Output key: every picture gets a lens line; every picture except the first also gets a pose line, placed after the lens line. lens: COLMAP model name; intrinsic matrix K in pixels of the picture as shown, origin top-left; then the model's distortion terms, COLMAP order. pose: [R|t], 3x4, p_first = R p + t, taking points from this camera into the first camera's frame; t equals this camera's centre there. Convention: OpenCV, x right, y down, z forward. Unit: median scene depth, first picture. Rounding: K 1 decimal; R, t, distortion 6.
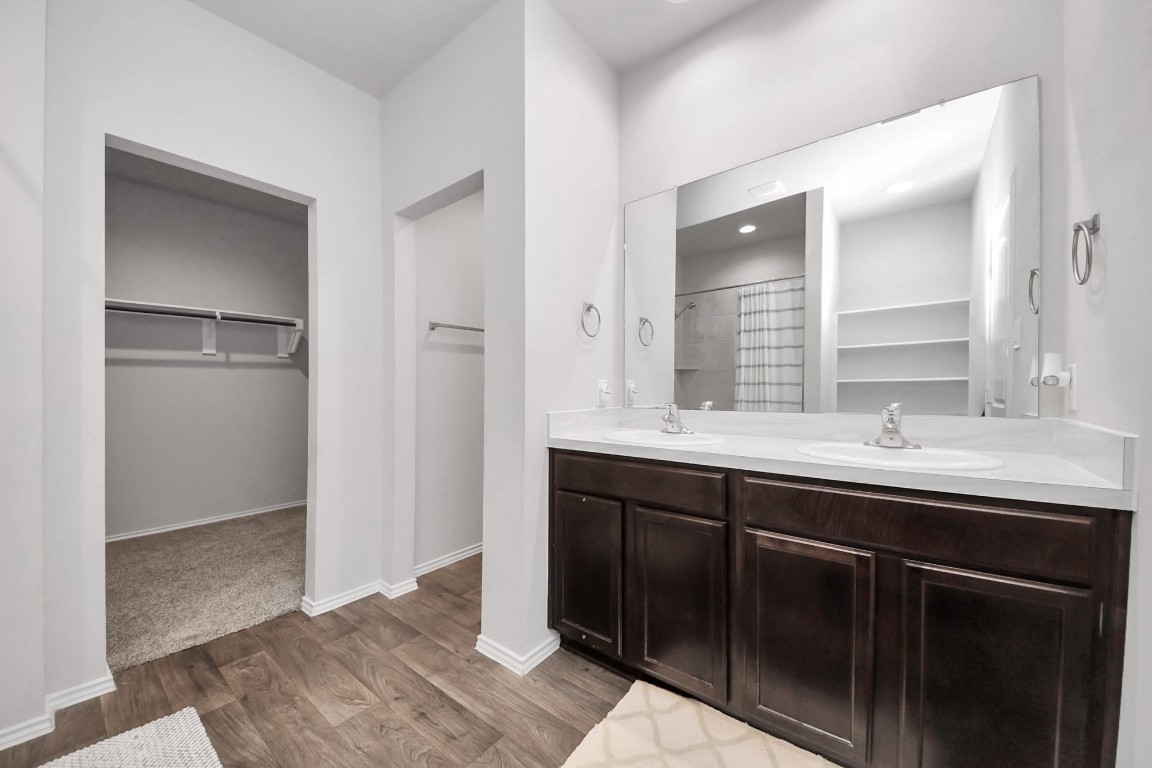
lens RADIAL K [[432.4, 0, 570.2], [0, 432.4, 390.1], [0, 0, 1]] dist [-0.002242, -0.007370]
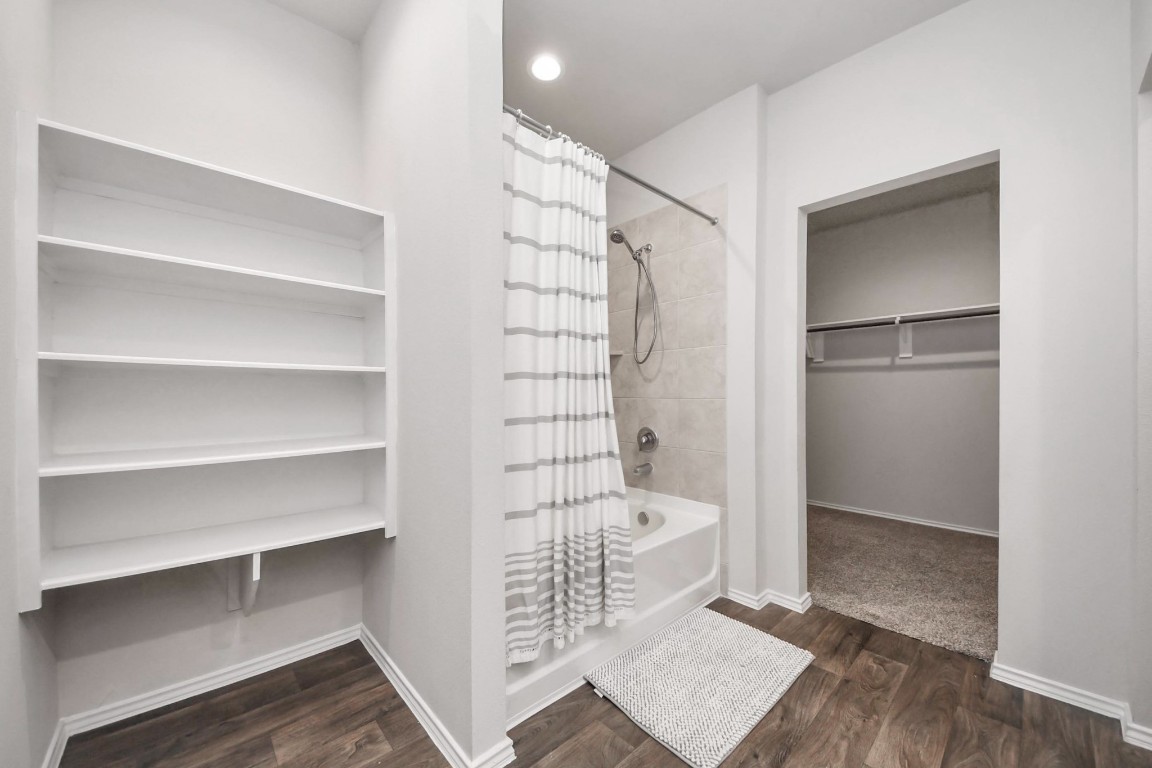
lens RADIAL K [[432.4, 0, 570.2], [0, 432.4, 390.1], [0, 0, 1]] dist [-0.002242, -0.007370]
pose [[-0.145222, 0.003084, -0.989394, 0.350712], [-0.004890, 0.999981, 0.003835, -0.006974], [0.989387, 0.005395, -0.145204, 0.409462]]
